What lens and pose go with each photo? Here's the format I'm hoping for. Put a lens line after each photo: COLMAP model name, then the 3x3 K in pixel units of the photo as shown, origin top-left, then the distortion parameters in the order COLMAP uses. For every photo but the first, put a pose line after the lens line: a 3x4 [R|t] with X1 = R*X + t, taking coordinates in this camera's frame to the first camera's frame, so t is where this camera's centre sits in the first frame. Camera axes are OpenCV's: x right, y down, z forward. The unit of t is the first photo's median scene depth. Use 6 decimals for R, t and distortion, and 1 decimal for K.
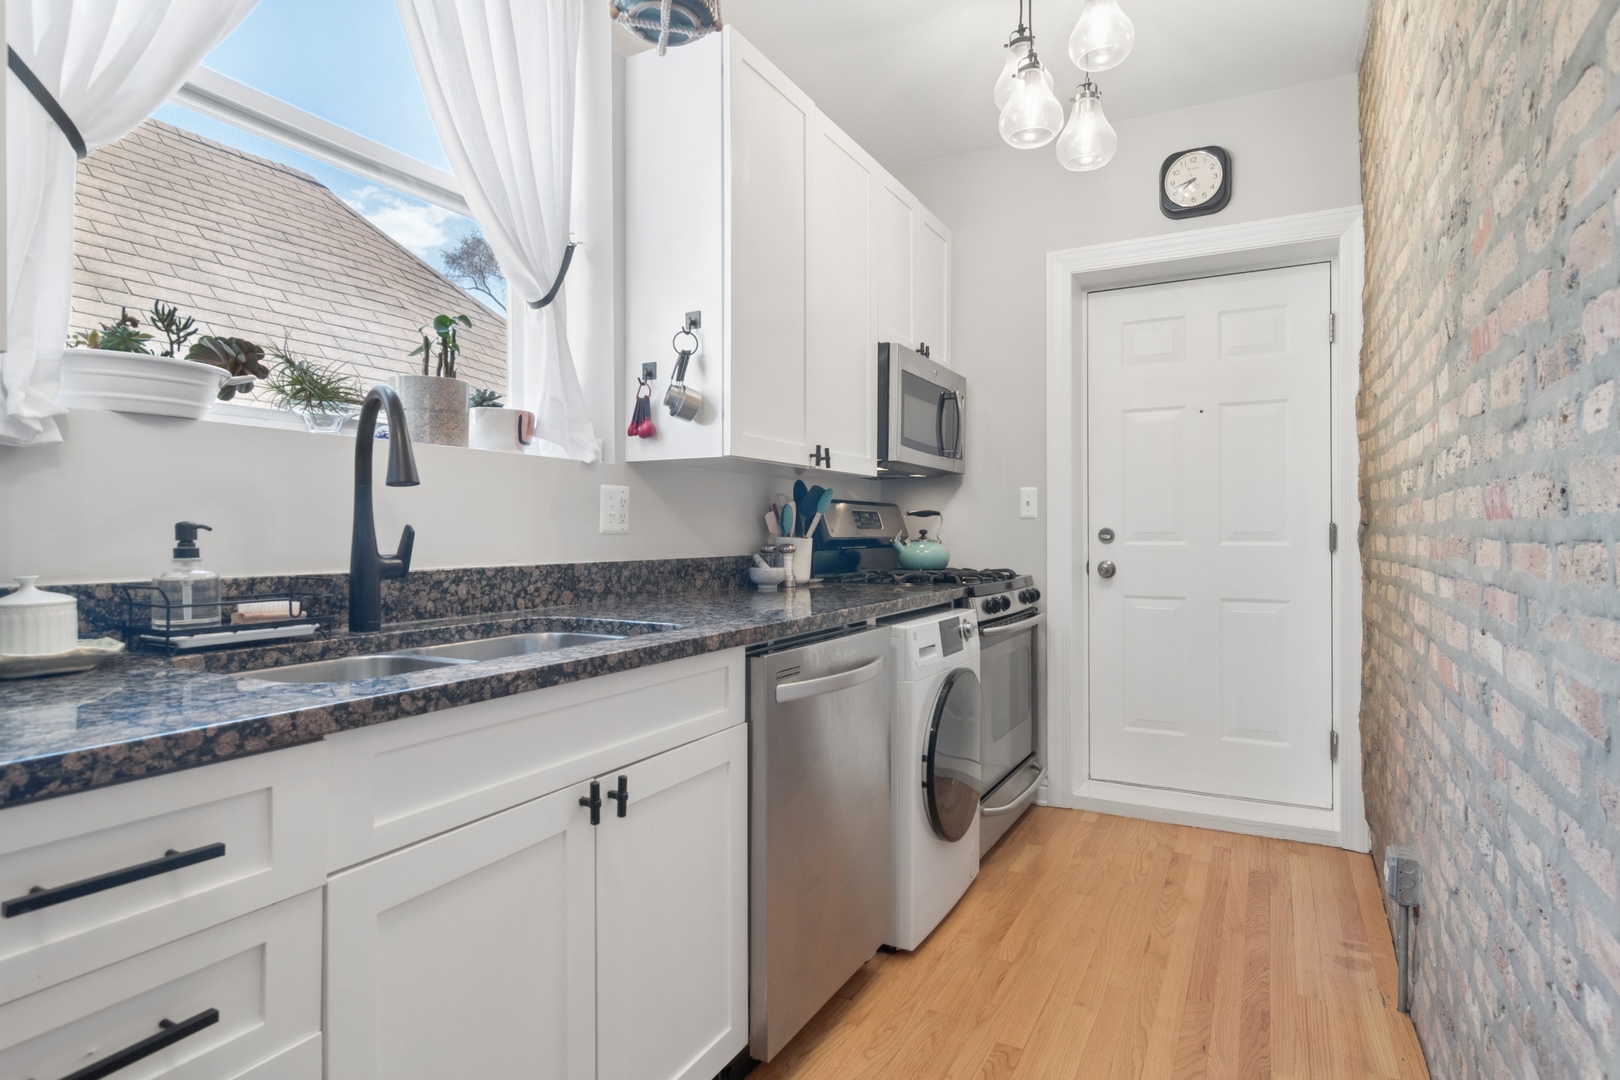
lens RADIAL K [[832.1, 0, 809.3], [0, 832.1, 528.6], [0, 0, 1]] dist [-0.000936, 0.000086]
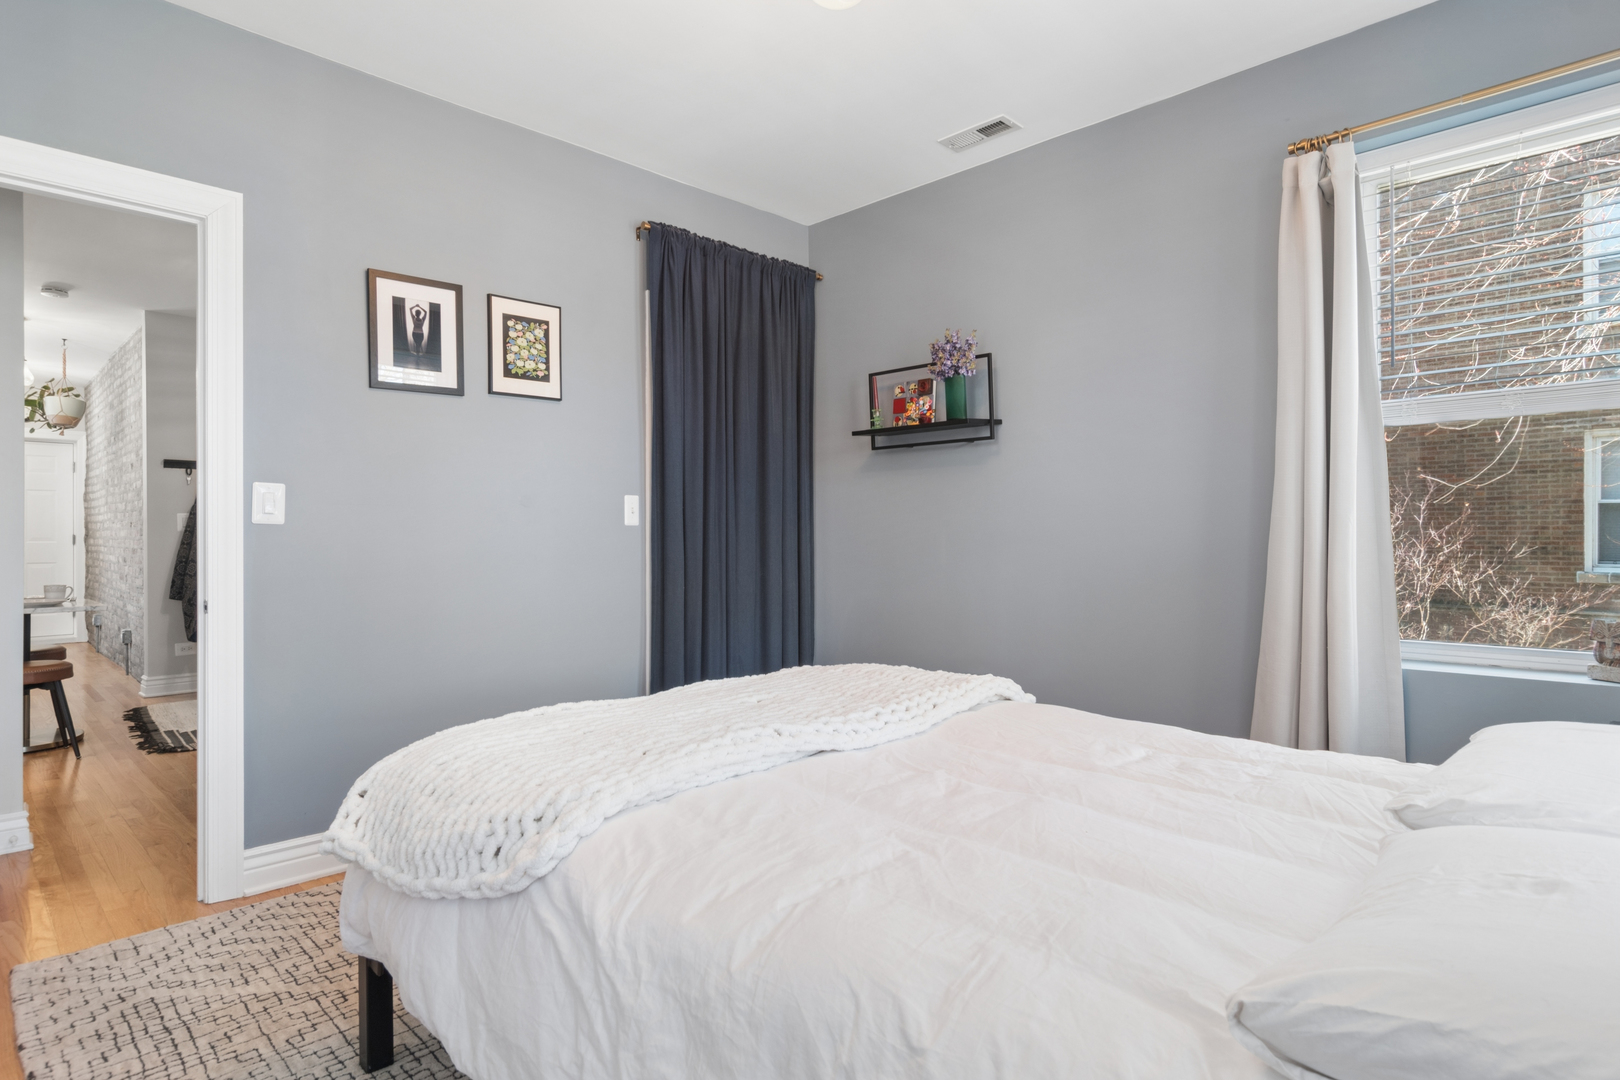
lens RADIAL K [[867.0, 0, 809.6], [0, 867.0, 534.2], [0, 0, 1]] dist [-0.001579, 0.000686]
pose [[0.272094, 0.001206, 0.962270, -1.714825], [-0.003733, 0.999993, -0.000198, -0.019440], [-0.962263, -0.003538, 0.272097, -2.486544]]
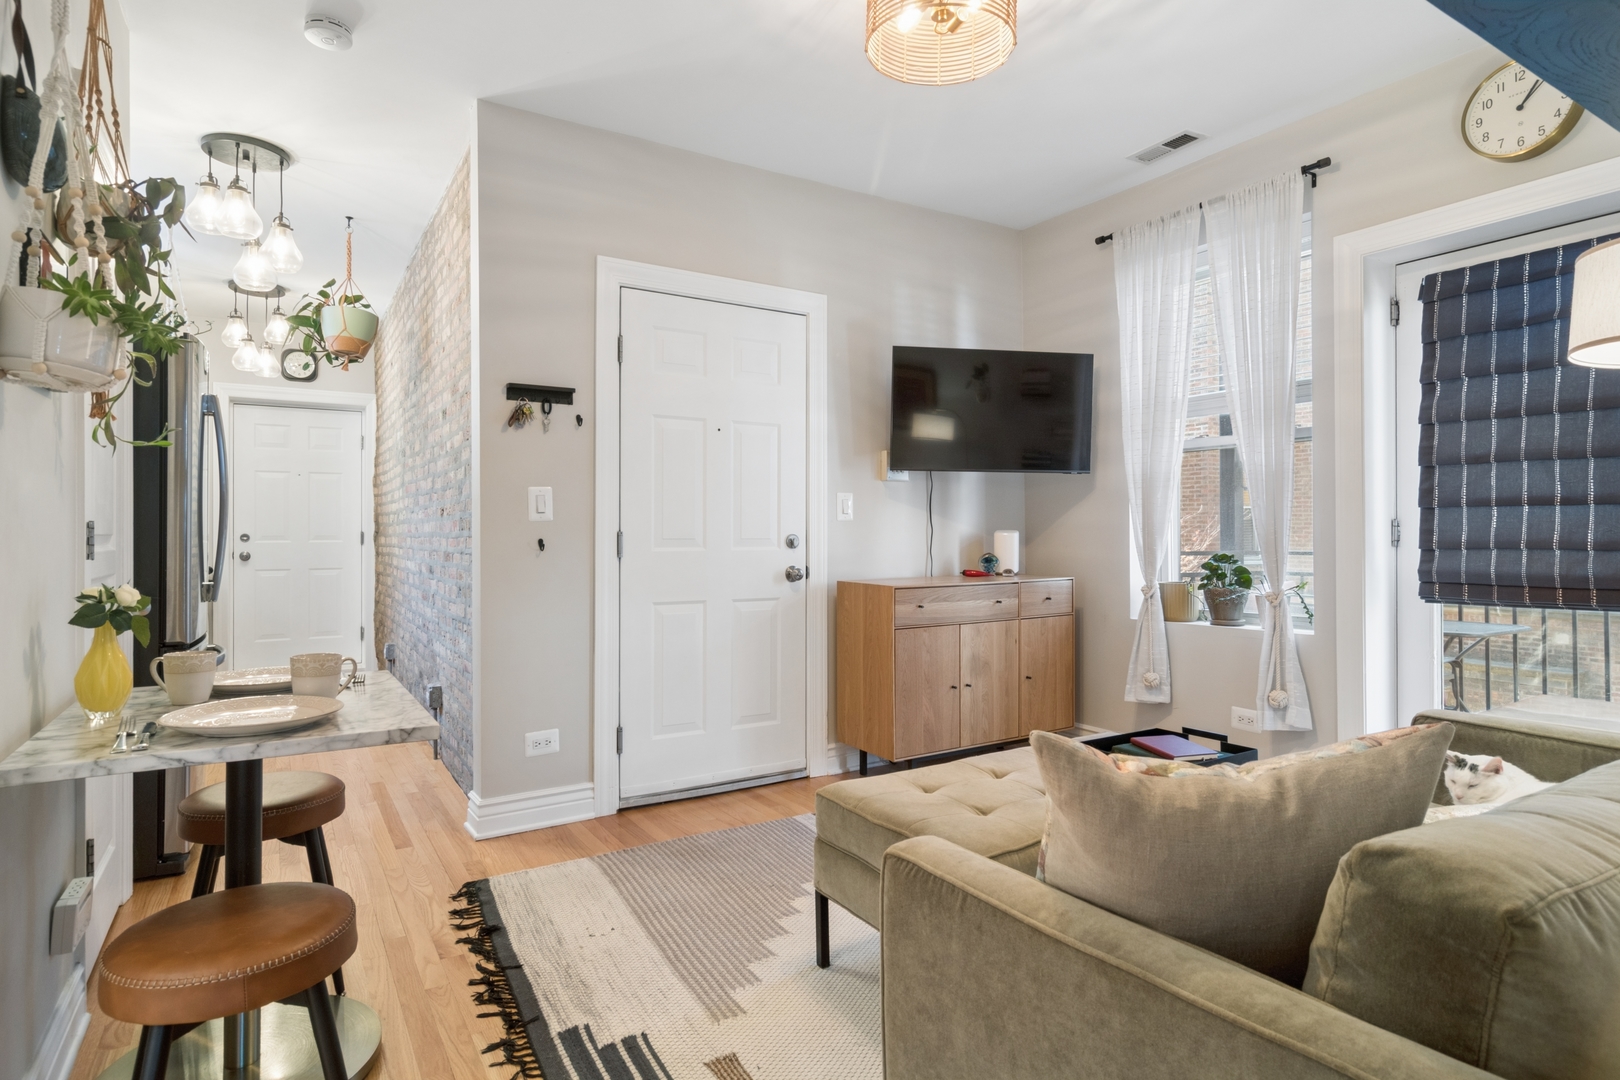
lens RADIAL K [[867.0, 0, 809.6], [0, 867.0, 534.2], [0, 0, 1]] dist [-0.001579, 0.000686]
pose [[0.483074, 0.003057, 0.875574, -0.870948], [-0.004823, 0.999988, -0.000830, -0.004089], [-0.875566, -0.003822, 0.483083, -1.235642]]
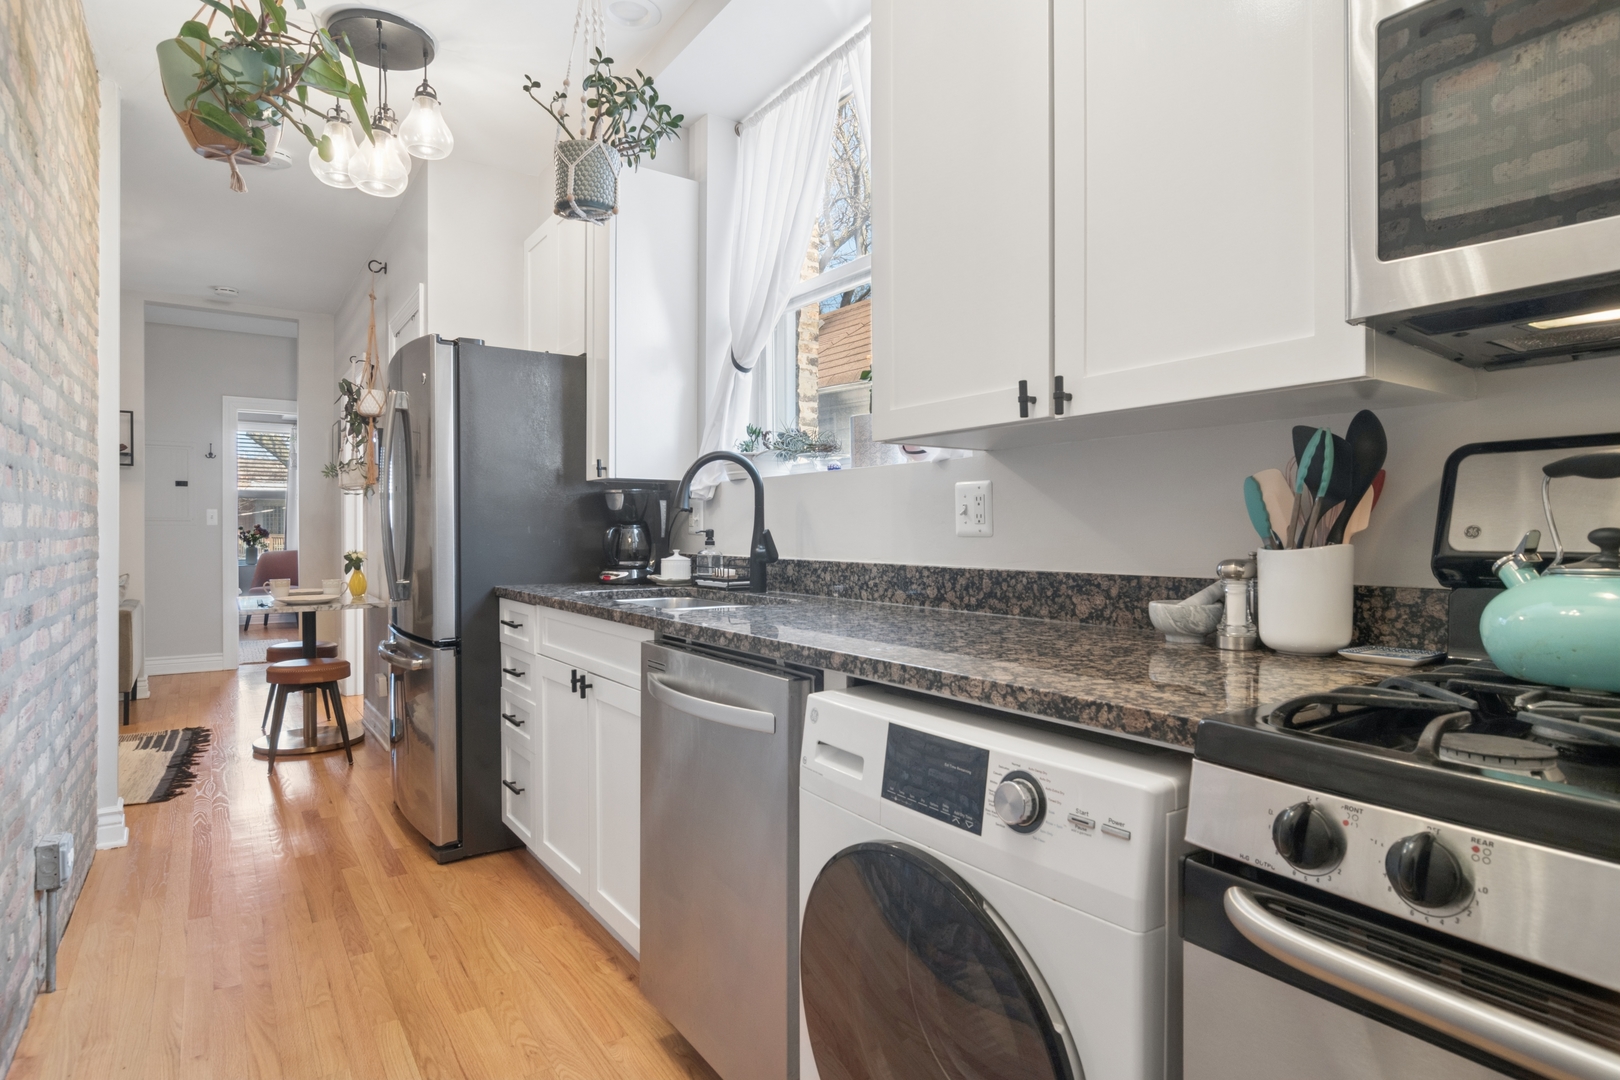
lens RADIAL K [[867.0, 0, 809.6], [0, 867.0, 534.2], [0, 0, 1]] dist [-0.001579, 0.000686]
pose [[-0.446164, 0.006727, -0.894926, 0.713200], [0.007354, 0.999966, 0.003850, -0.000959], [0.894921, -0.004864, -0.446199, 1.343721]]
